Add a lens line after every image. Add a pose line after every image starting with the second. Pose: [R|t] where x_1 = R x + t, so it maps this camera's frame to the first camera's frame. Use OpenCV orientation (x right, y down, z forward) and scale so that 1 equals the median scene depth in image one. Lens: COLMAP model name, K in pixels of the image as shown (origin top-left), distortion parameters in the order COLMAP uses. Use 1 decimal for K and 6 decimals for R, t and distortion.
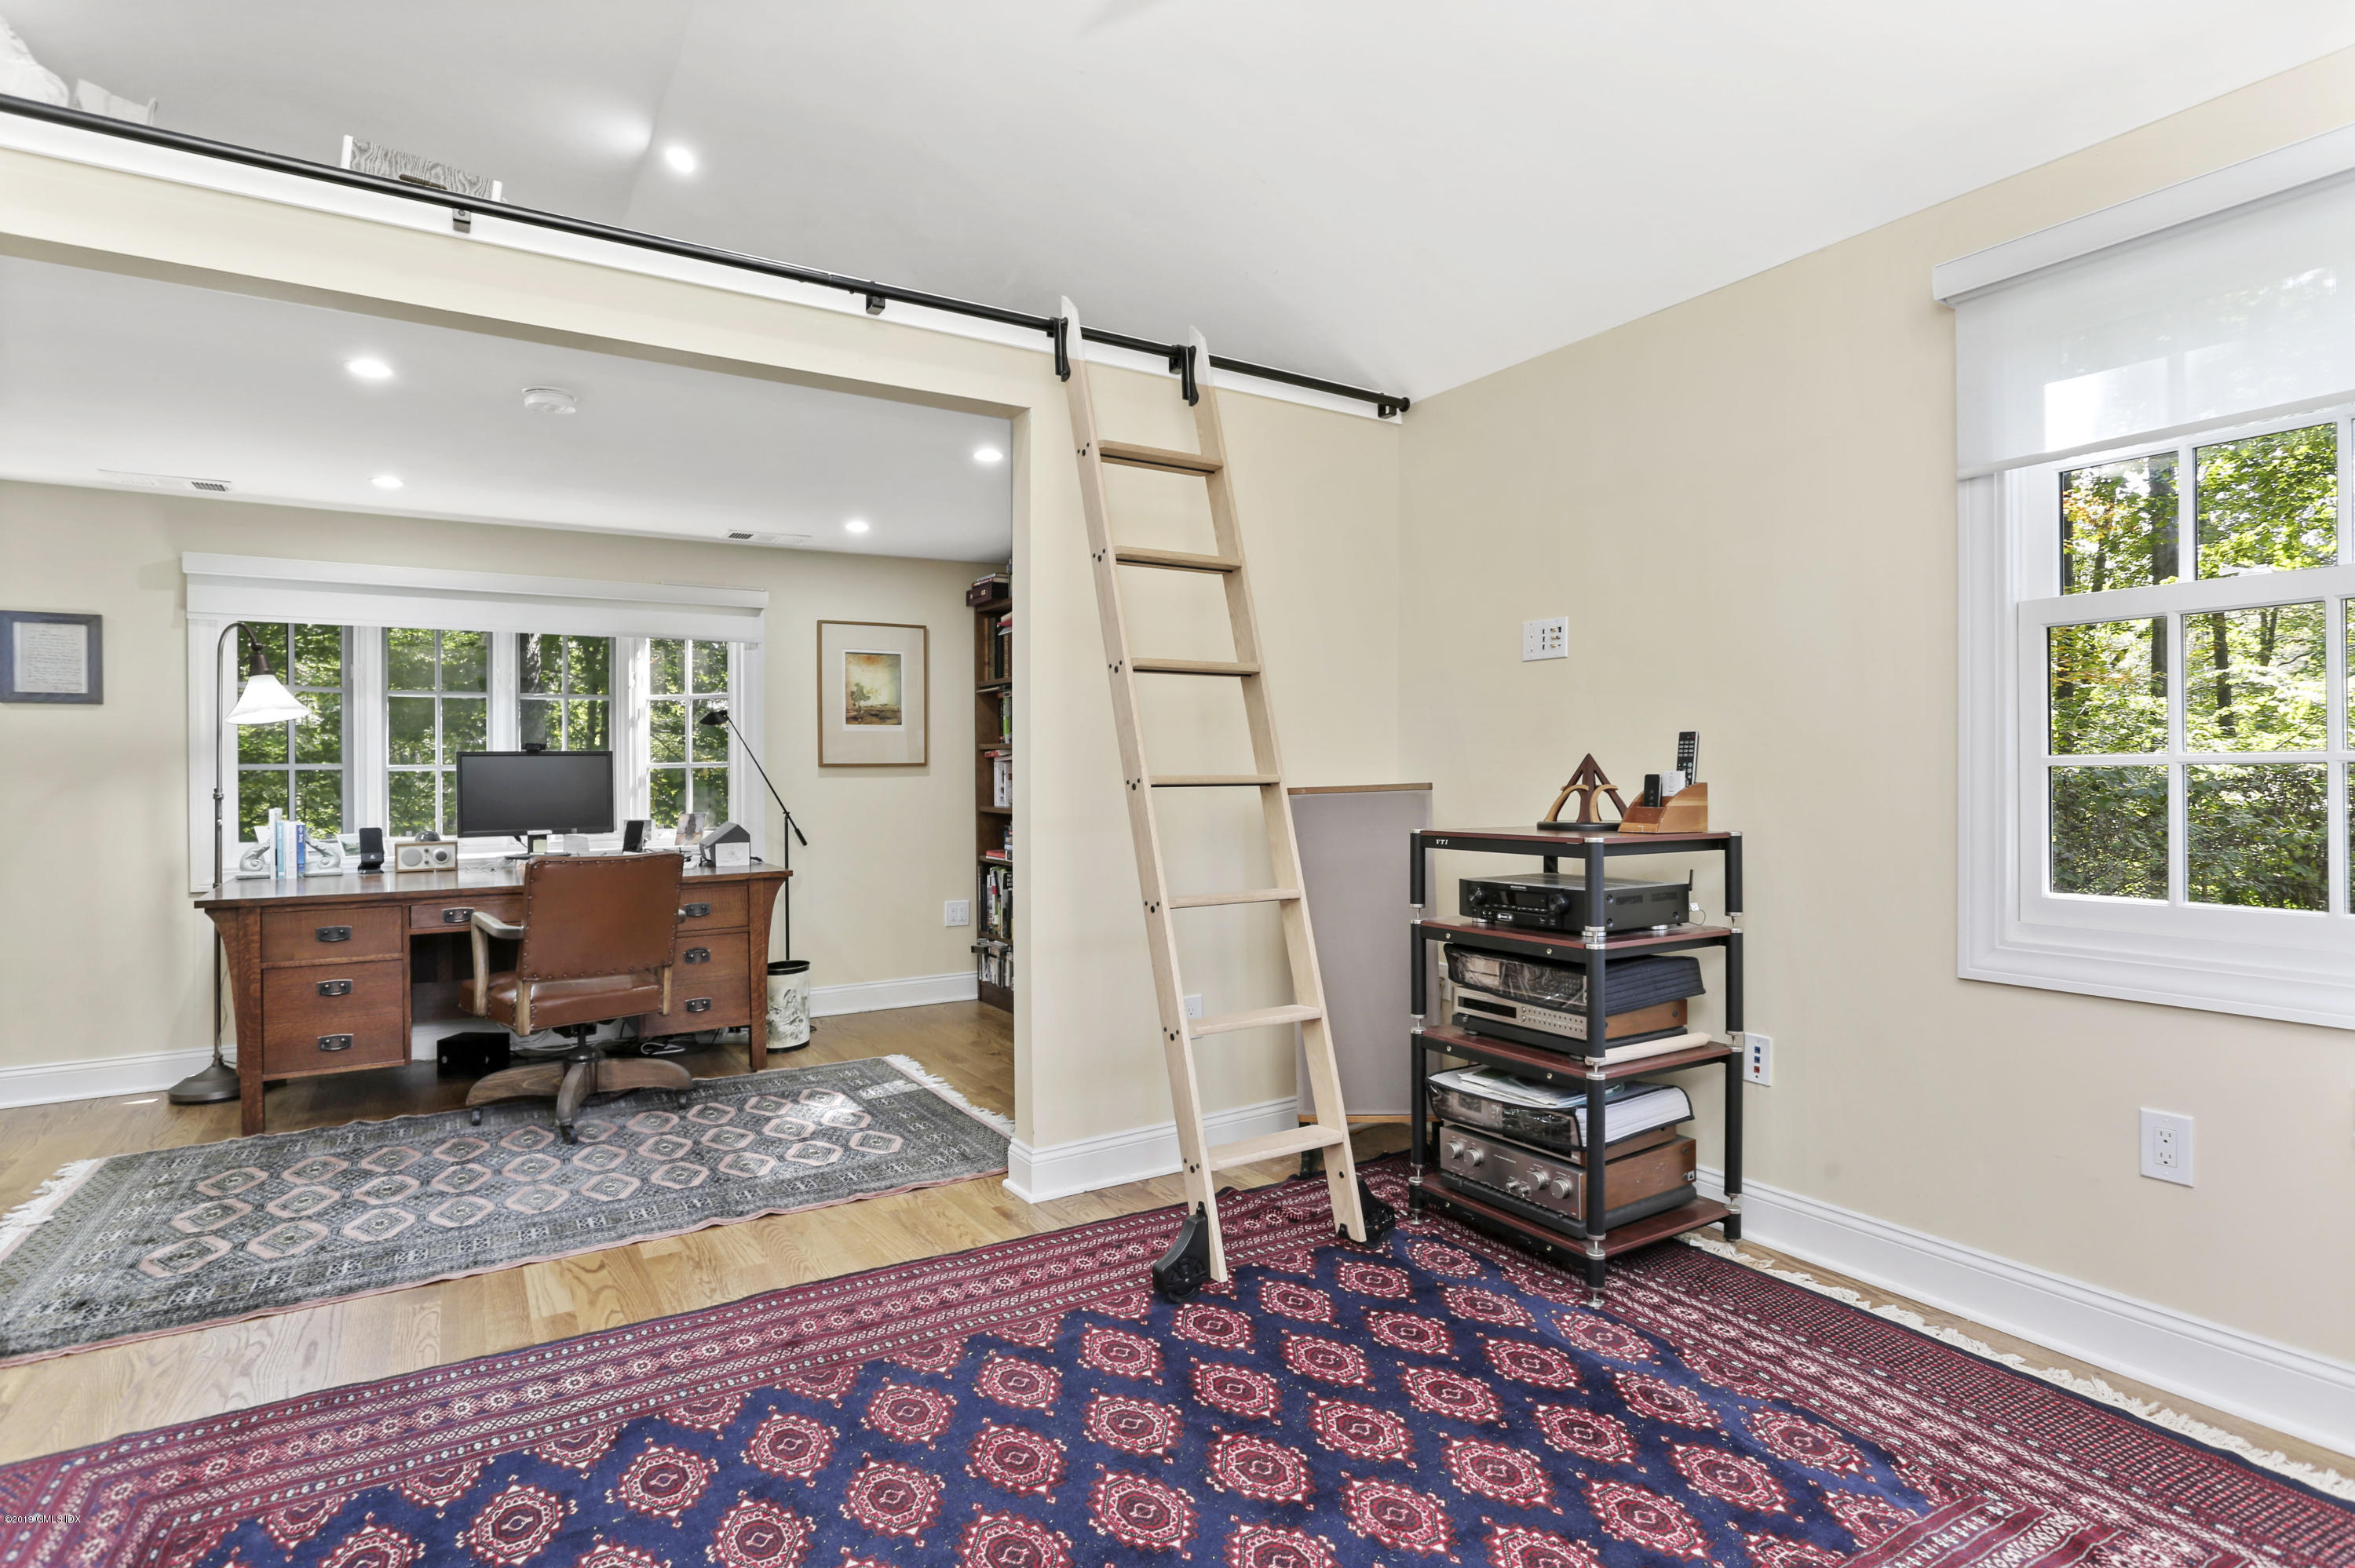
lens RADIAL K [[1197.4, 0, 1175.6], [0, 1197.4, 779.7], [0, 0, 1]] dist [-0.048209, 0.023933]
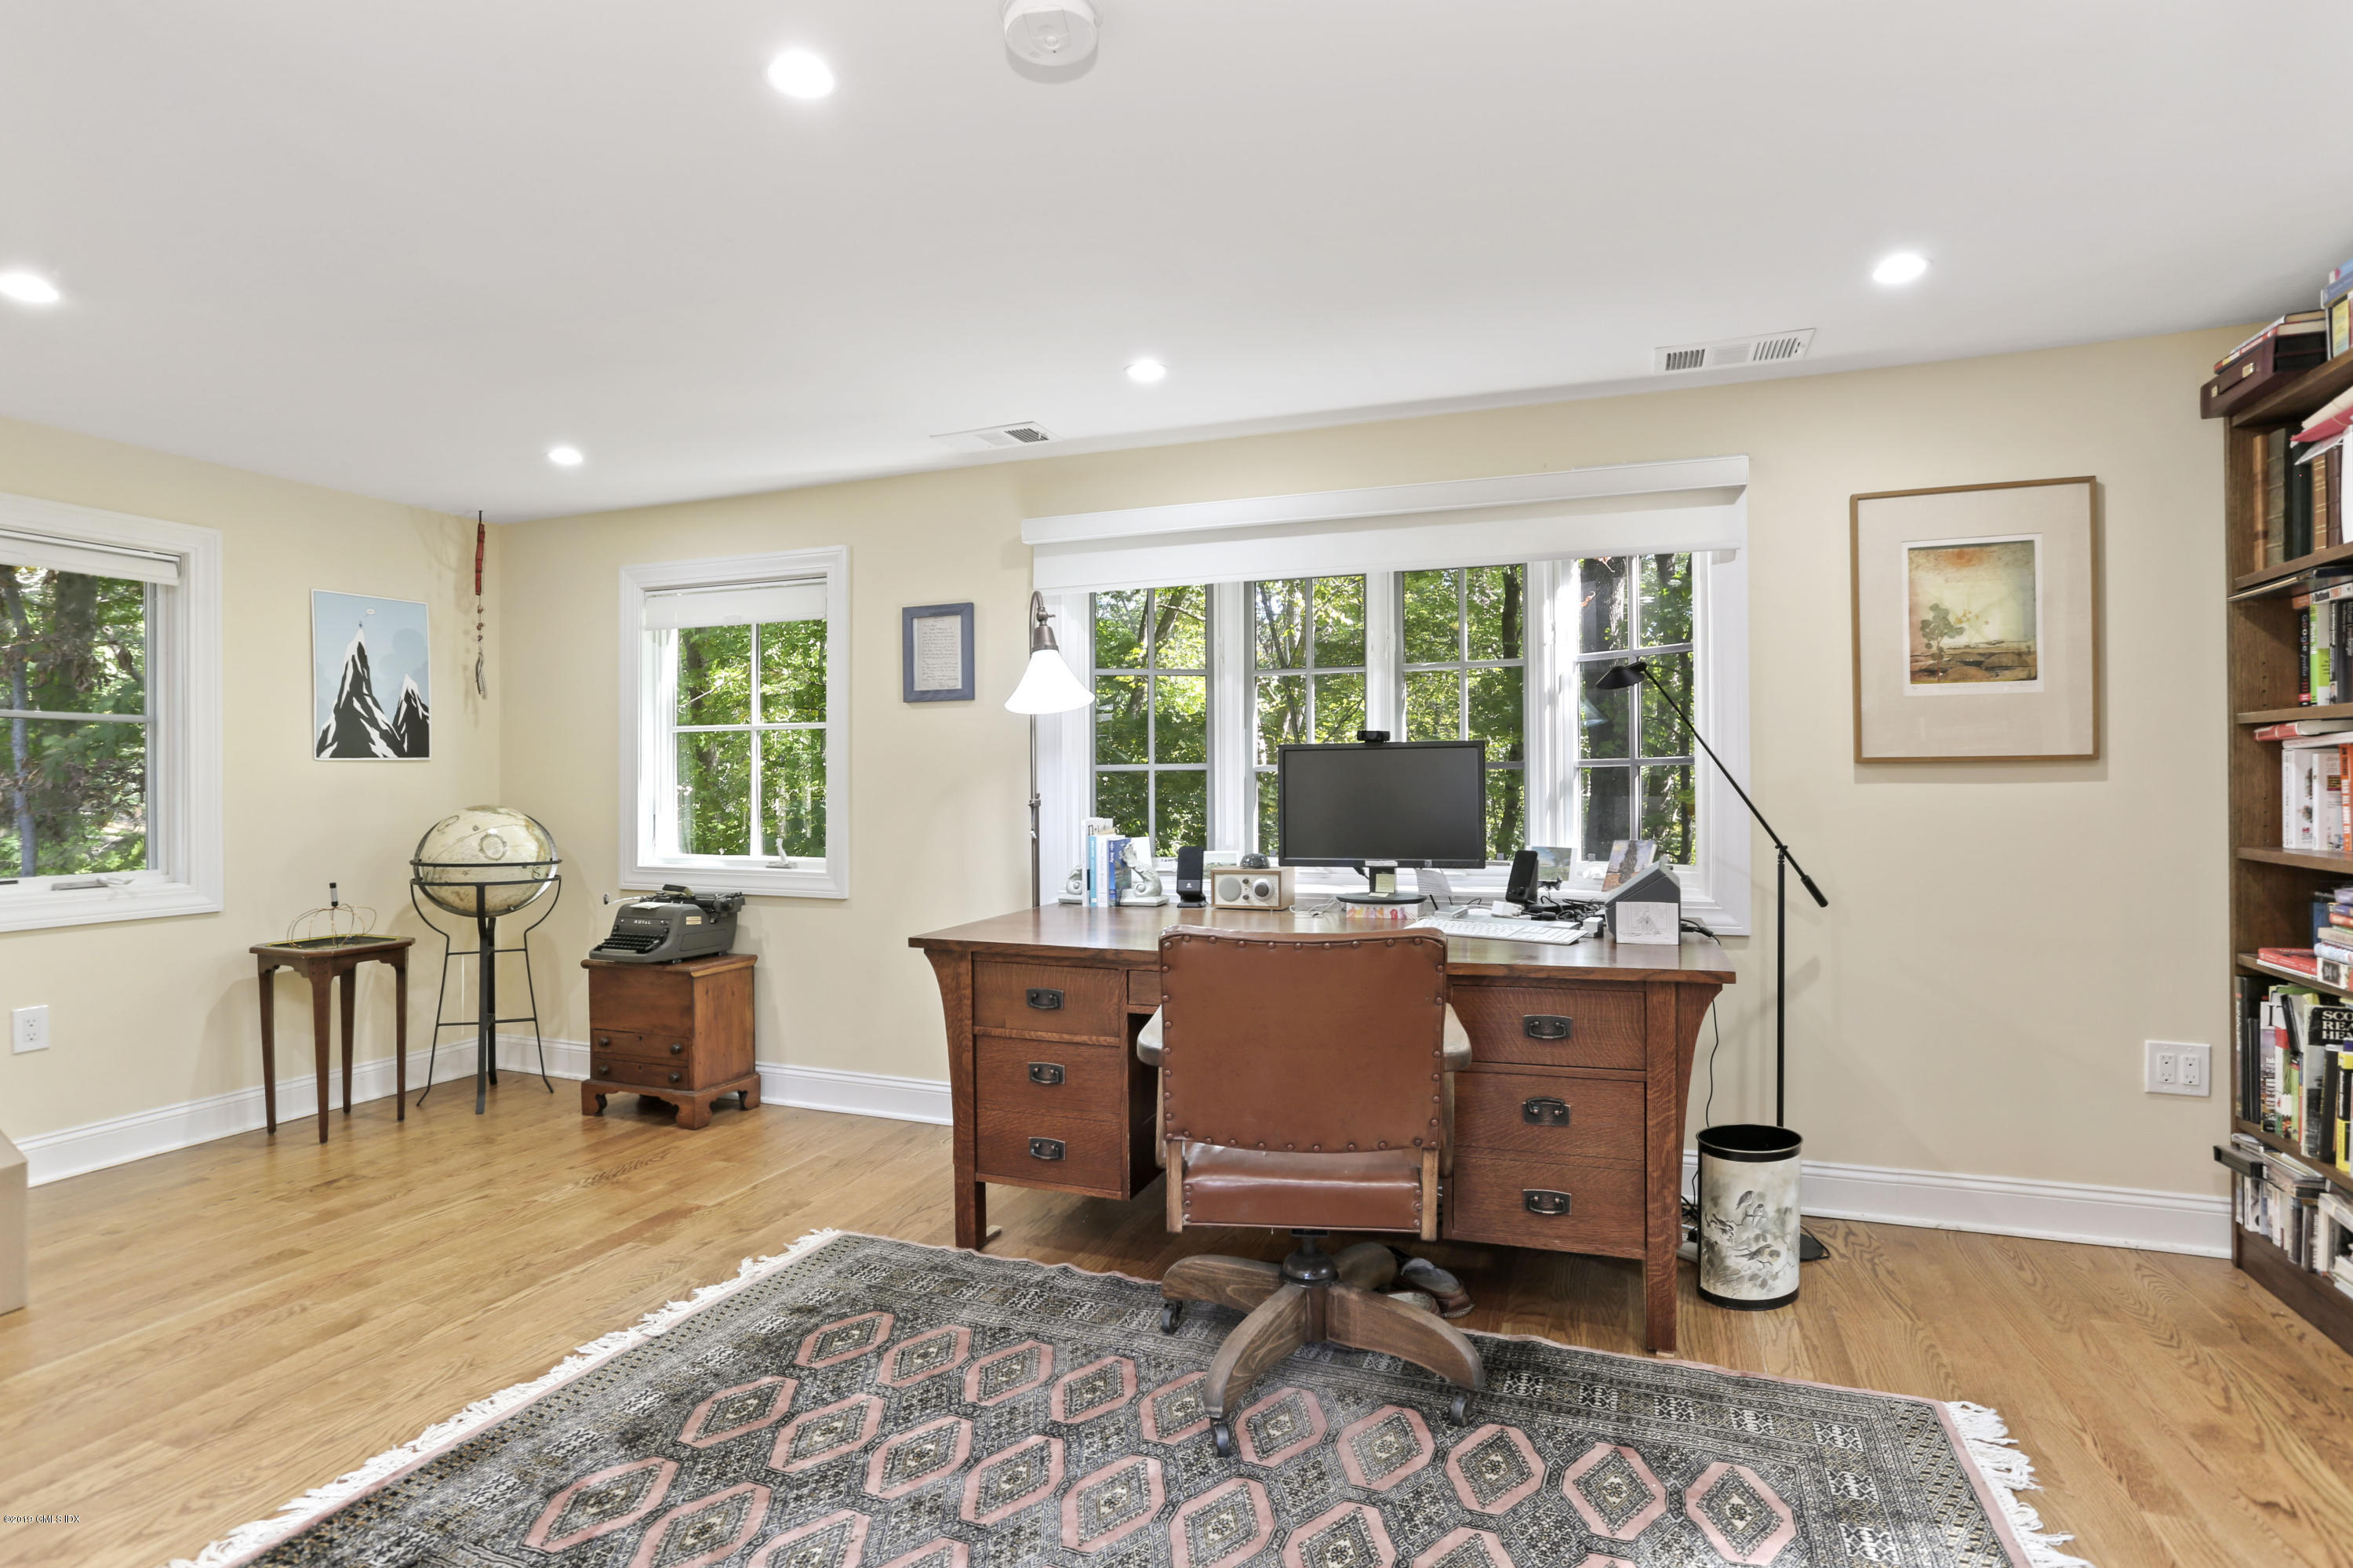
lens RADIAL K [[1196.6, 0, 1174.6], [0, 1196.6, 779.7], [0, 0, 1]] dist [-0.048209, 0.023933]
pose [[0.610417, 0.002256, -0.792077, -0.073636], [-0.004709, 0.999989, -0.000781, -0.002091], [0.792066, 0.004207, 0.610421, 0.508455]]
